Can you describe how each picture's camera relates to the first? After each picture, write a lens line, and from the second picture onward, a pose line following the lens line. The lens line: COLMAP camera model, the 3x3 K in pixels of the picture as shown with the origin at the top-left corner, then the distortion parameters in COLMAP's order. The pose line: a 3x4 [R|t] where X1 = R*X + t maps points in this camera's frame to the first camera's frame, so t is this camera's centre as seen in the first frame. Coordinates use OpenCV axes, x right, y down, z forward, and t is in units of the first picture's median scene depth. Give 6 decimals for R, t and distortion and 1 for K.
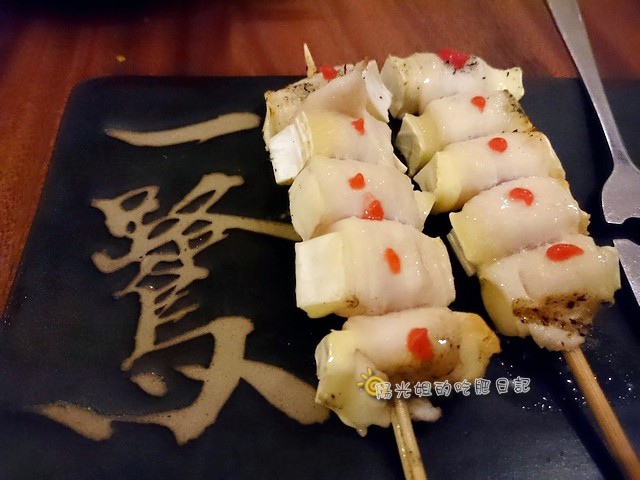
lens RADIAL K [[512.1, 0, 319.2], [0, 512.1, 241.1], [0, 0, 1]] dist [0.000669, -0.000396]
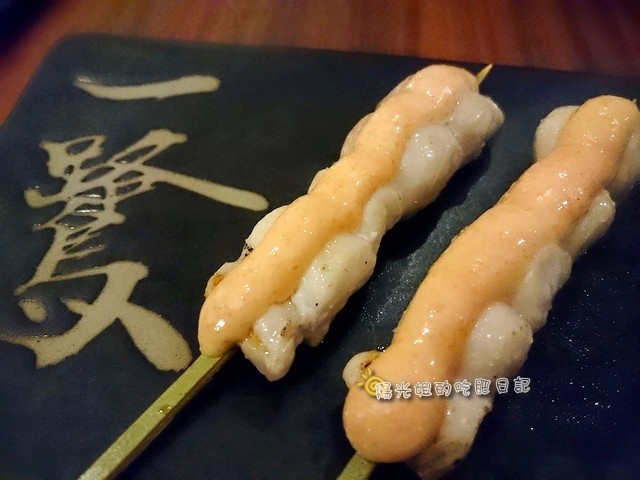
lens RADIAL K [[512.1, 0, 320.1], [0, 512.1, 239.1], [0, 0, 1]] dist [0.000669, -0.000396]
pose [[0.980383, 0.120515, -0.155968, 0.333307], [-0.121298, 0.992606, 0.004523, 0.048676], [0.155360, 0.014484, 0.987752, 0.041498]]
